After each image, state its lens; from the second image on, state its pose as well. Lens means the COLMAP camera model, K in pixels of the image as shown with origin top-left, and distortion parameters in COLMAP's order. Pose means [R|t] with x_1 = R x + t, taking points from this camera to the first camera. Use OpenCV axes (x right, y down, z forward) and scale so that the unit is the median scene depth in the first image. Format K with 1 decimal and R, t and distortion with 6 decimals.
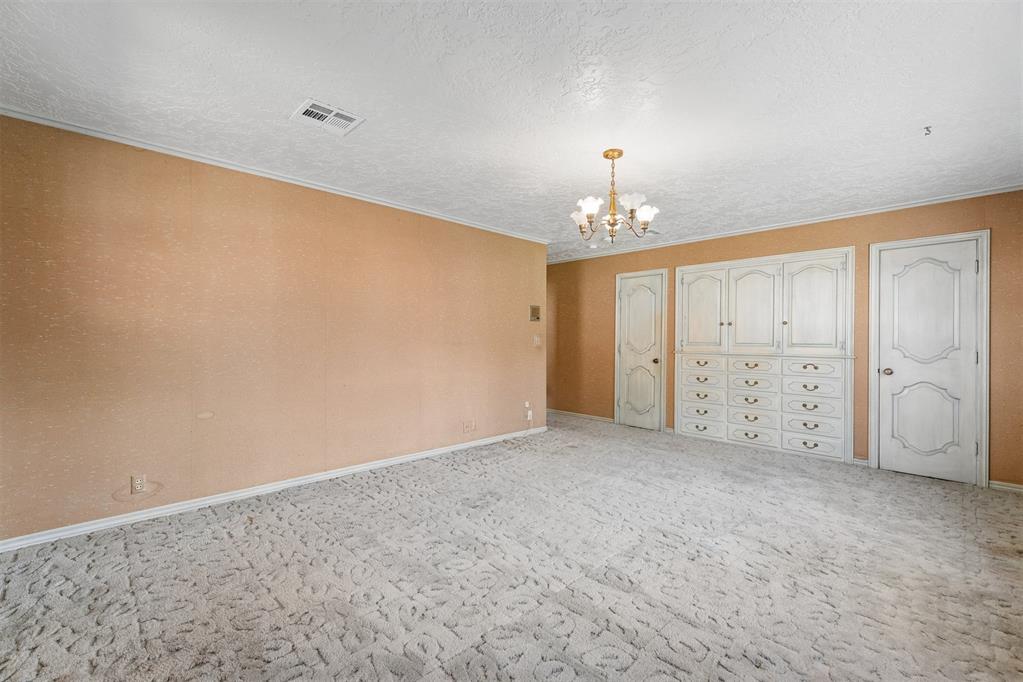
lens RADIAL K [[429.1, 0, 509.1], [0, 429.1, 339.4], [0, 0, 1]] dist [0.006416, -0.001293]
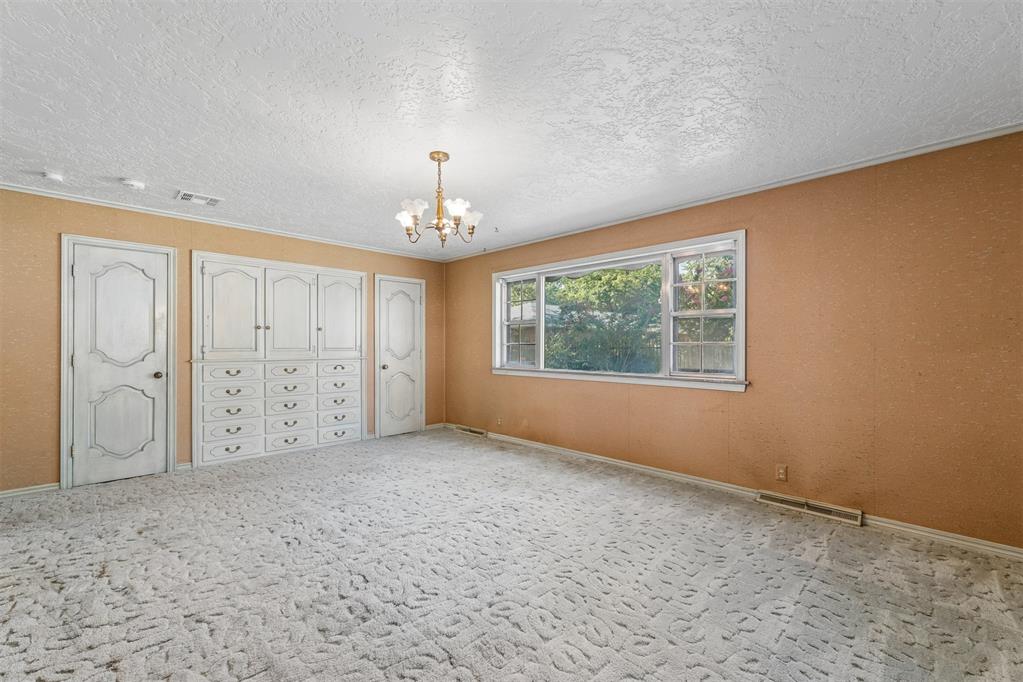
lens RADIAL K [[429.1, 0, 509.4], [0, 429.1, 346.2], [0, 0, 1]] dist [0.006416, -0.001293]
pose [[-0.013264, -0.007380, 0.999885, -0.459300], [0.000106, 0.999973, 0.007382, -0.003015], [-0.999912, 0.000204, -0.013263, 0.528679]]
